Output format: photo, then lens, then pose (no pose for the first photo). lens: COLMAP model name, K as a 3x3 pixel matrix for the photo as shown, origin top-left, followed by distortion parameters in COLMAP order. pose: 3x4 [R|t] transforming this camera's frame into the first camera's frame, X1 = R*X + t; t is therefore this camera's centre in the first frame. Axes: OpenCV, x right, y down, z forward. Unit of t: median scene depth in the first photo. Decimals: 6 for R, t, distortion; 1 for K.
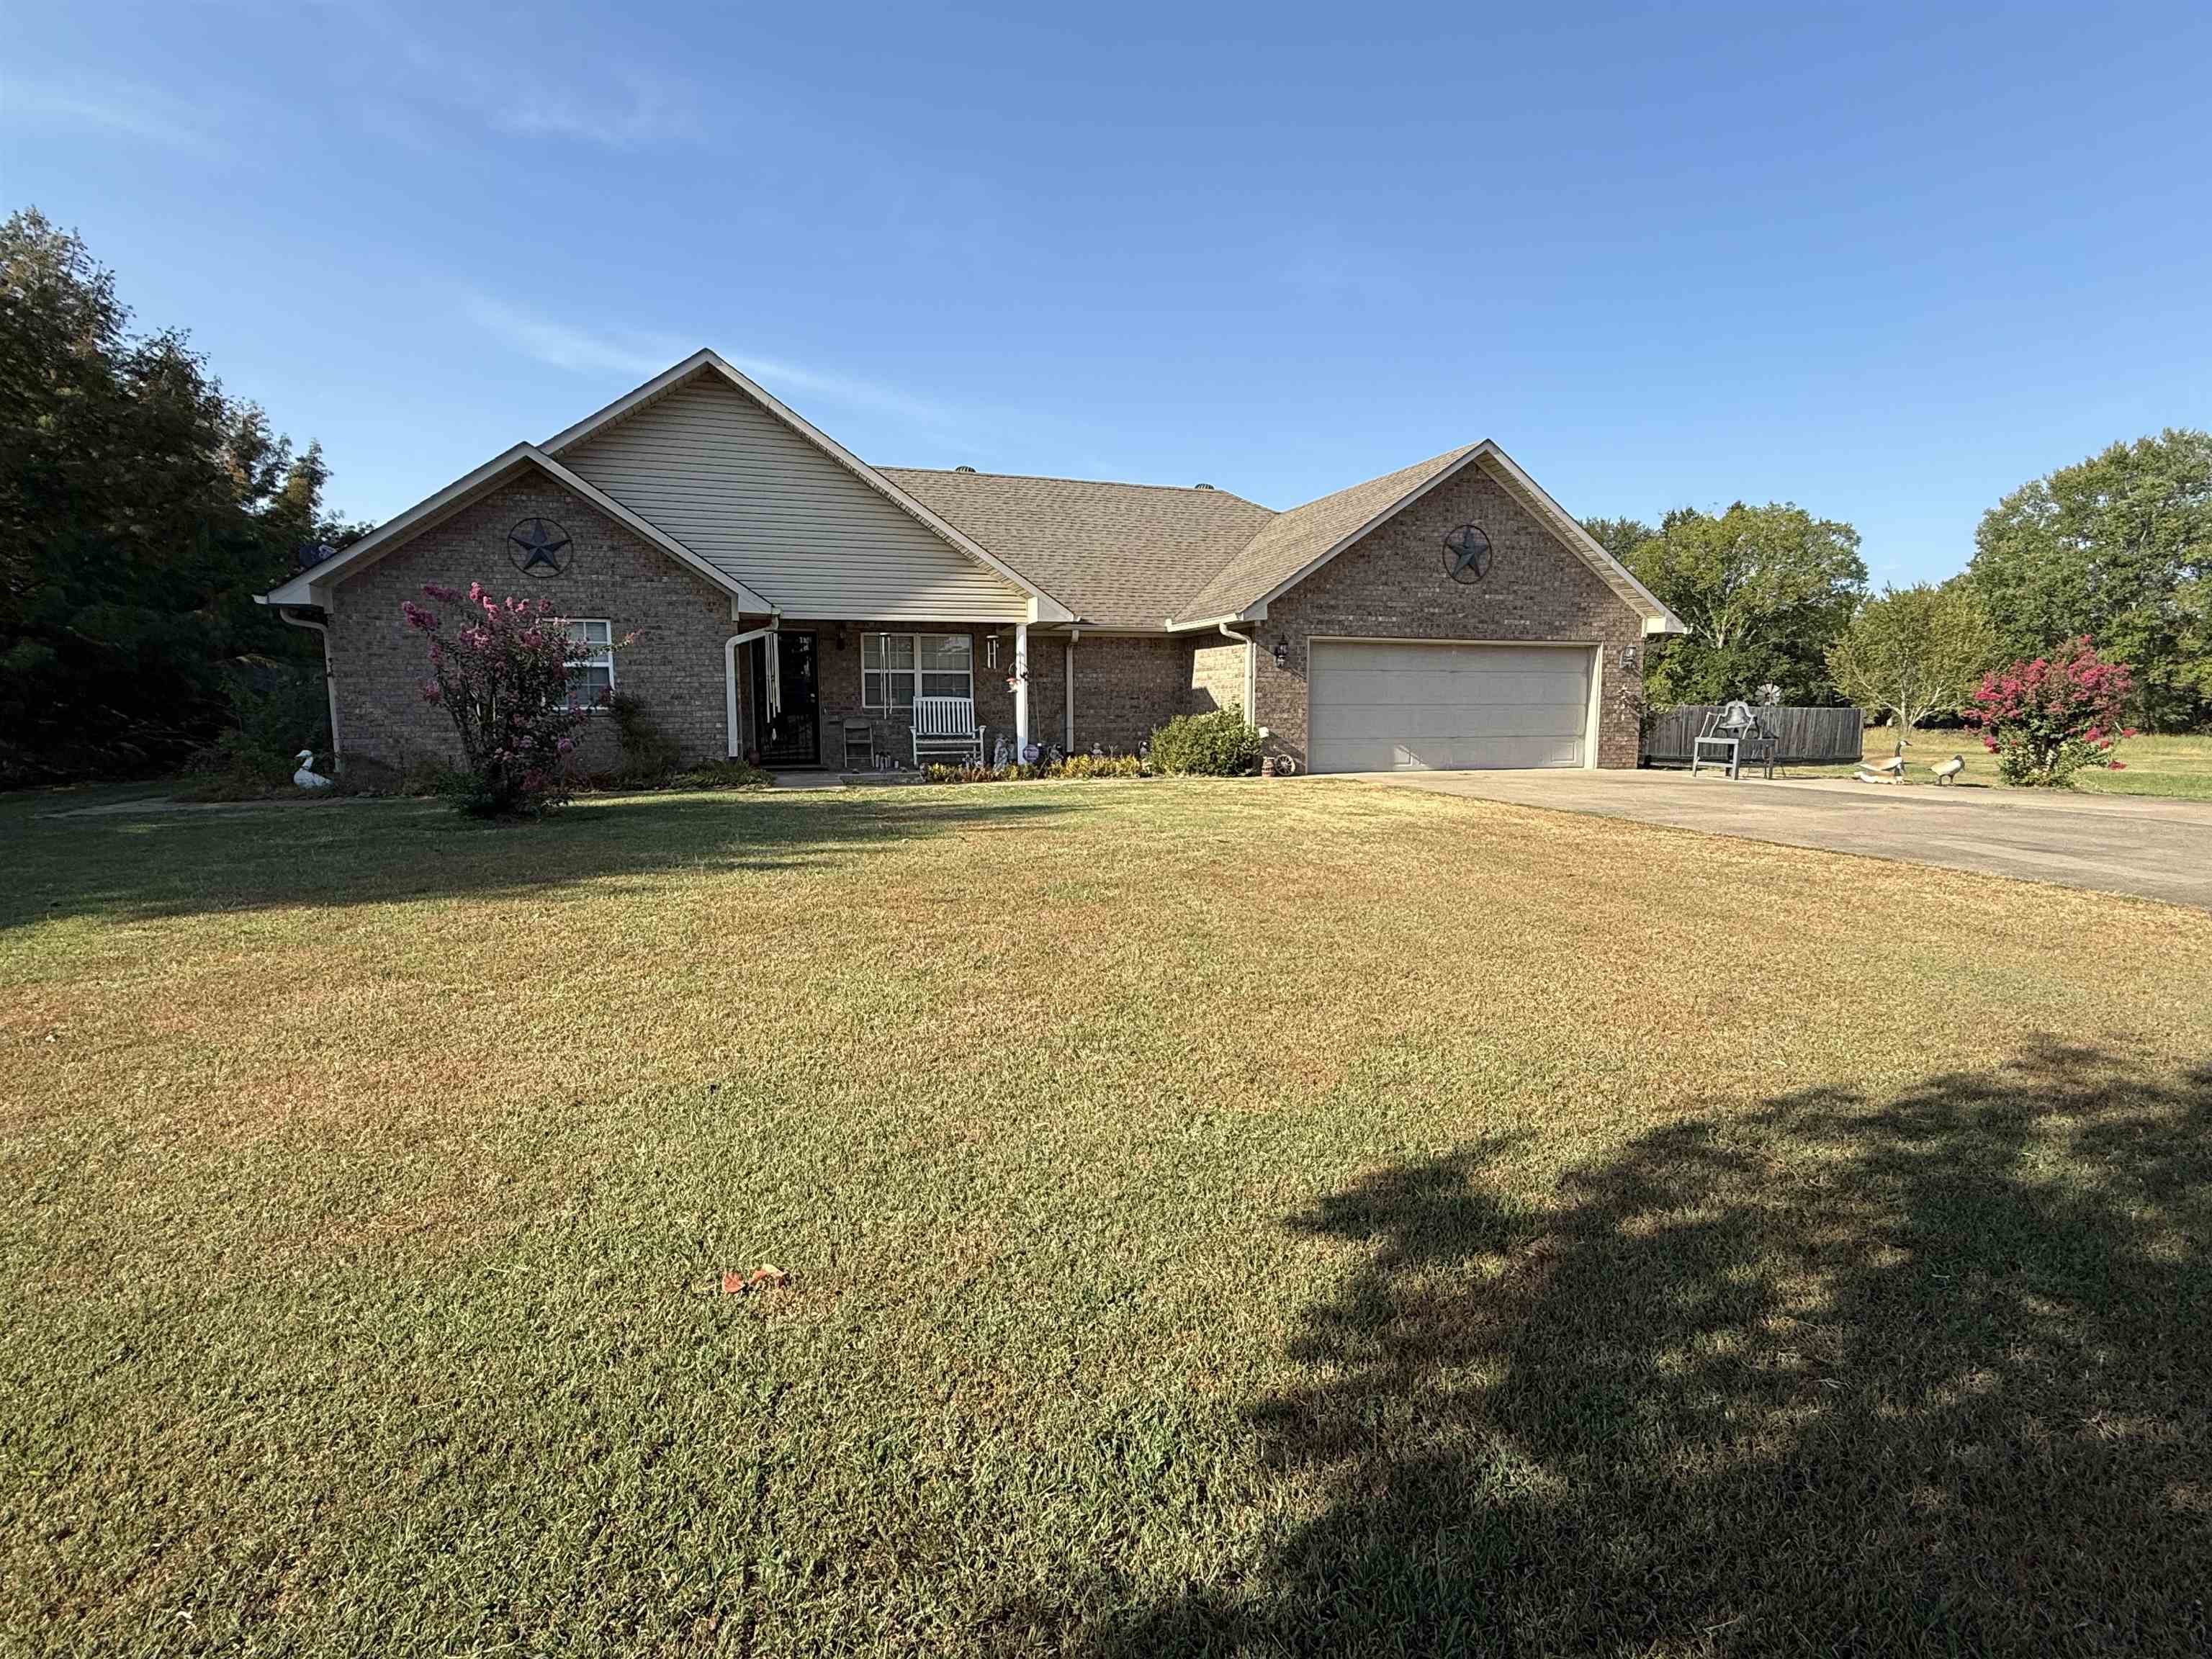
lens RADIAL K [[1058.0, 0, 1109.8], [0, 1058.0, 826.5], [0, 0, 1]] dist [0.029802, -0.046849]
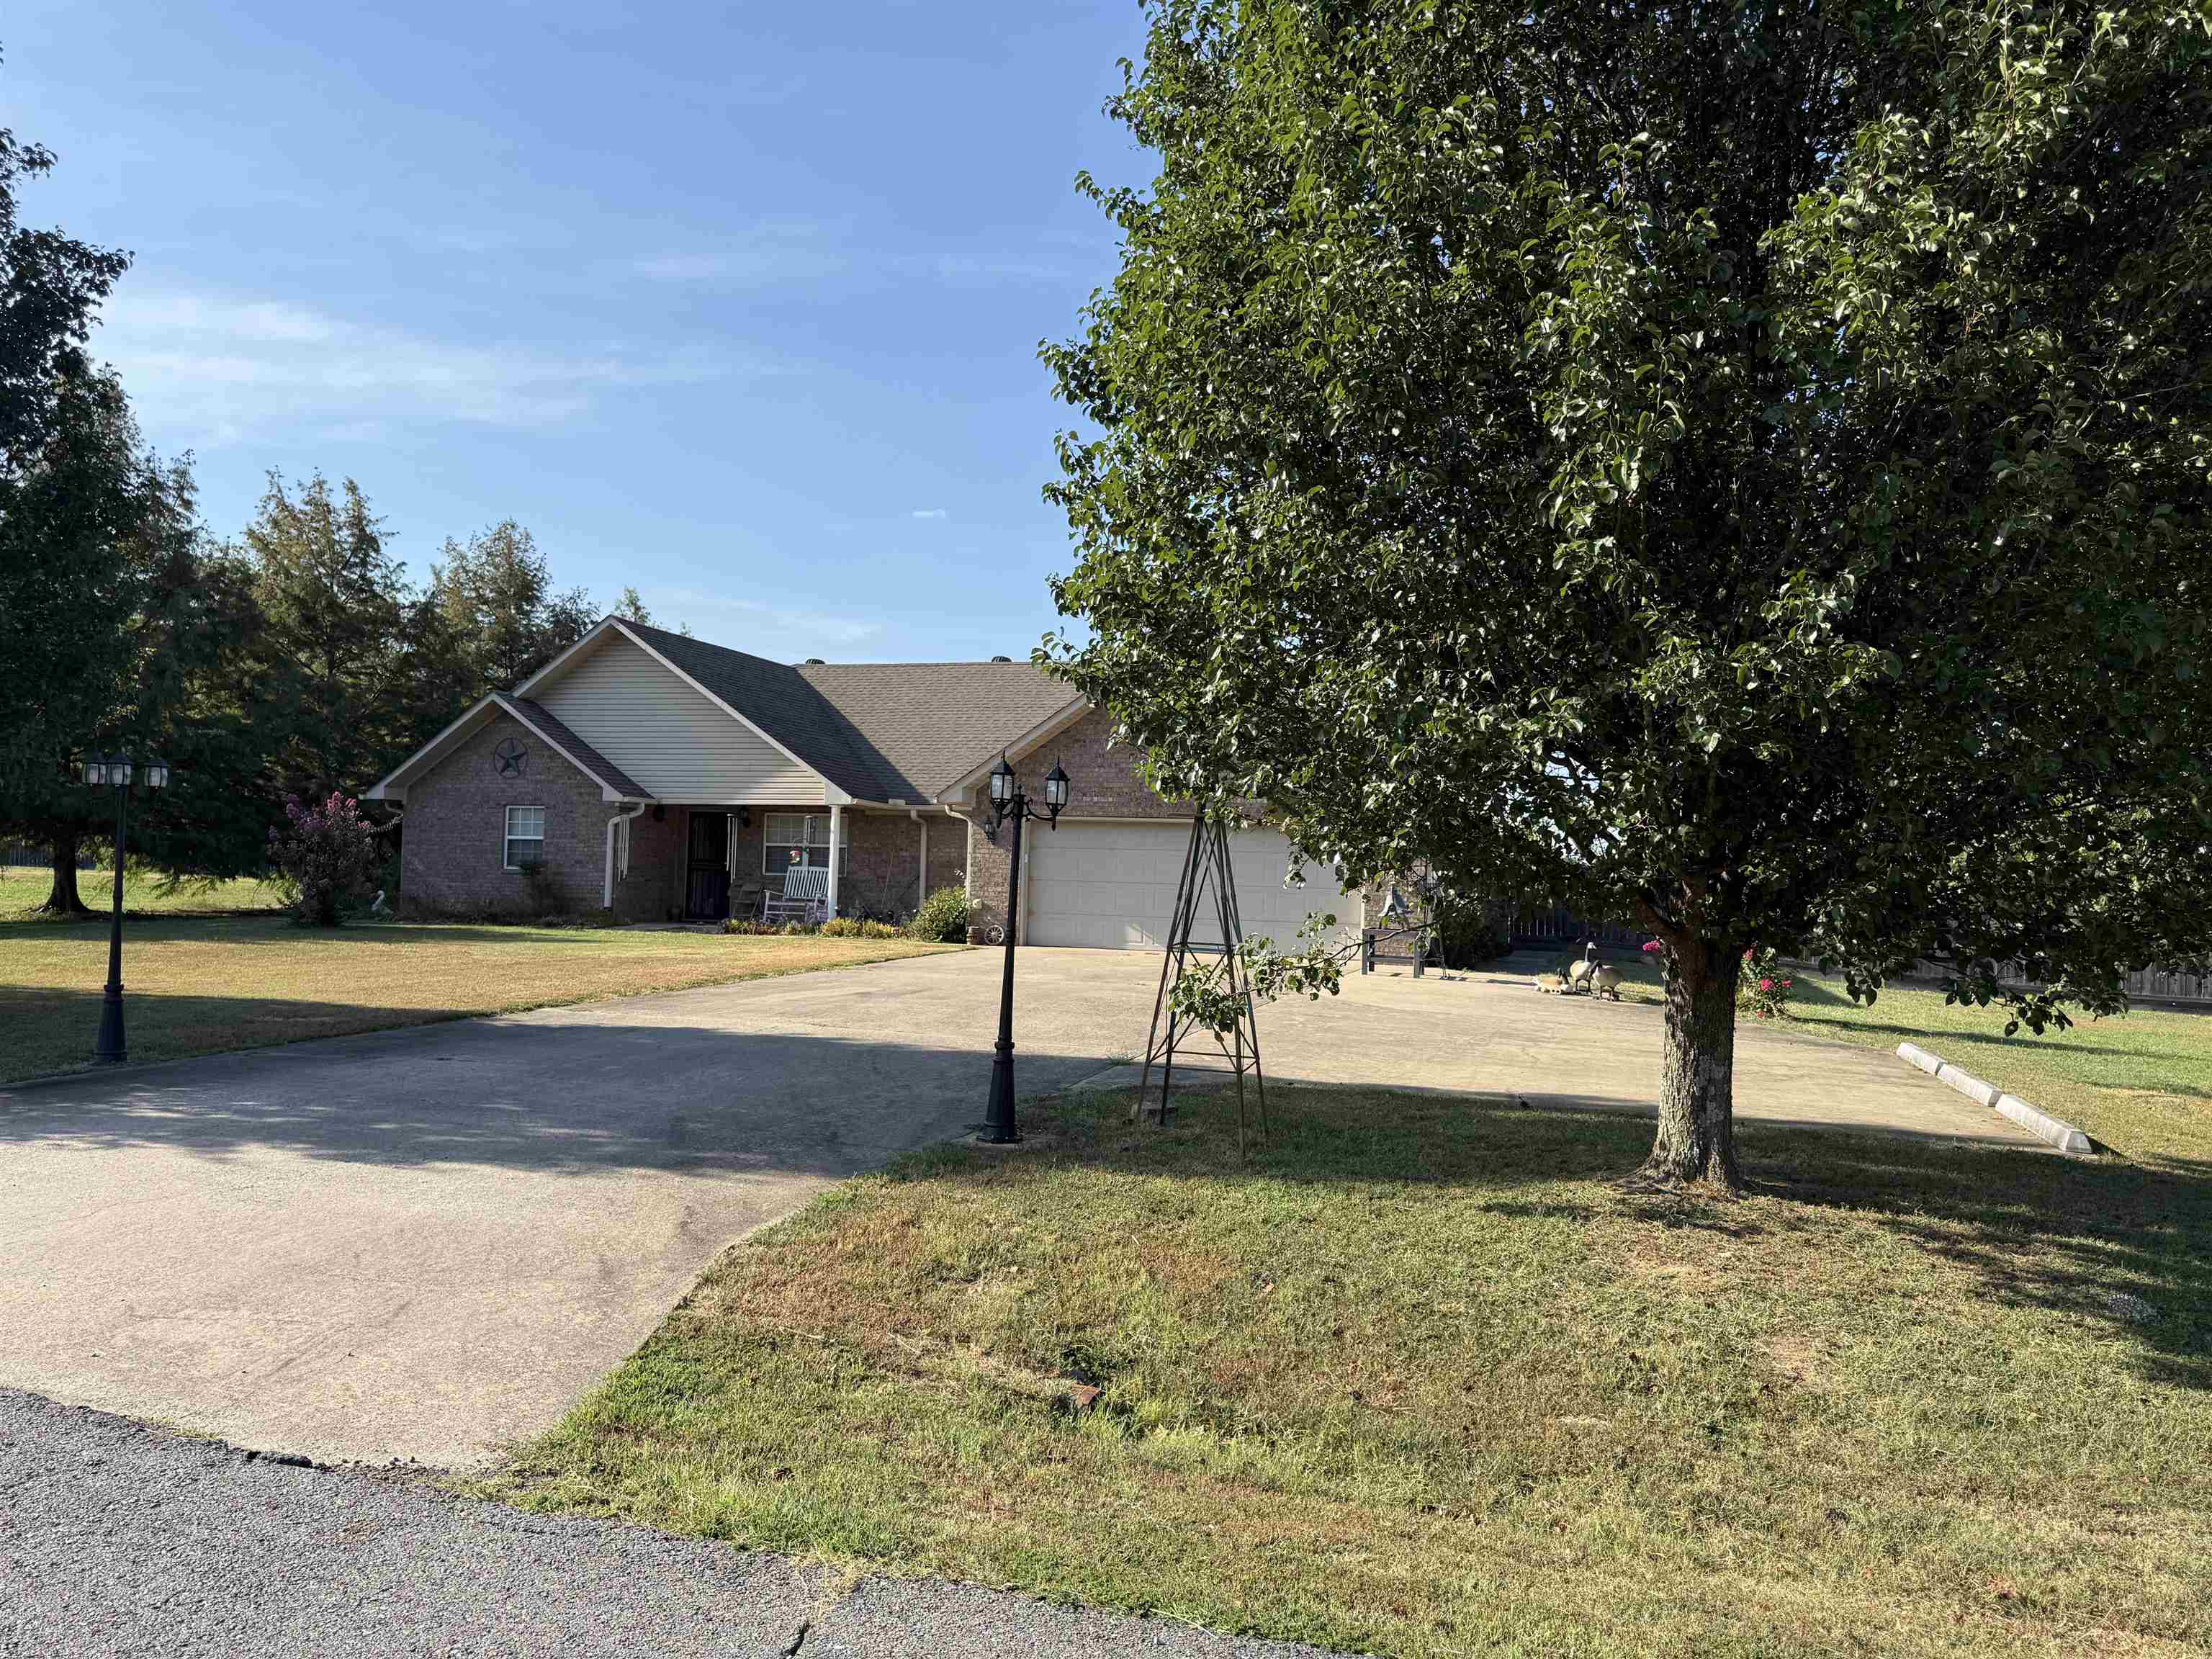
lens RADIAL K [[1514.1, 0, 1111.6], [0, 1514.1, 838.7], [0, 0, 1]] dist [0.119272, -0.174765]
pose [[0.812011, 0.008208, -0.583584, 2.167030], [-0.095528, 0.988286, -0.119020, 0.030413], [0.575771, 0.152394, 0.803283, -0.319962]]
